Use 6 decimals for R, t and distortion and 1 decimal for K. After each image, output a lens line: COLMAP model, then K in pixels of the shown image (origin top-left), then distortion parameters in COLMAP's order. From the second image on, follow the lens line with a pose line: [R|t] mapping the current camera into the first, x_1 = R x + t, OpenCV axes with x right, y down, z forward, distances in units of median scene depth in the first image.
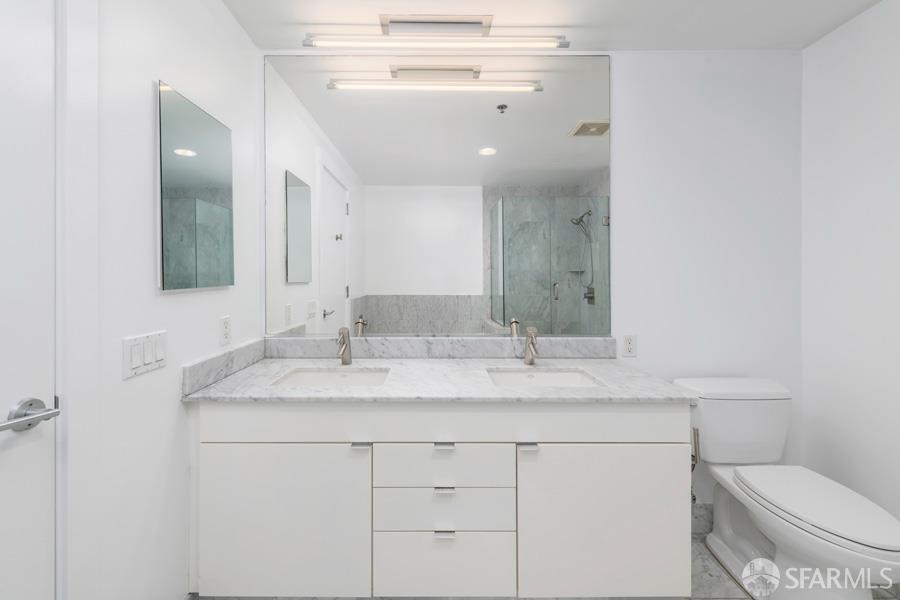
lens RADIAL K [[360.2, 0, 453.5], [0, 360.2, 276.6], [0, 0, 1]] dist [-0.000444, -0.000304]
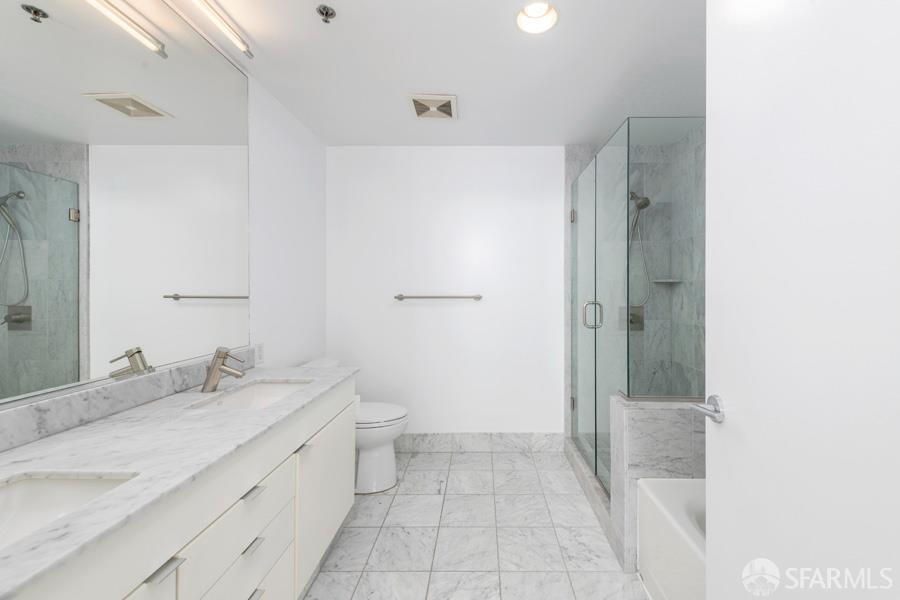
lens RADIAL K [[356.4, 0, 457.1], [0, 356.4, 288.0], [0, 0, 1]] dist [0.000806, 0.000160]
pose [[0.076750, 0.007206, 0.997024, -0.557110], [-0.003504, 0.999970, -0.006958, -0.000932], [-0.997044, -0.002959, 0.076773, 0.327277]]
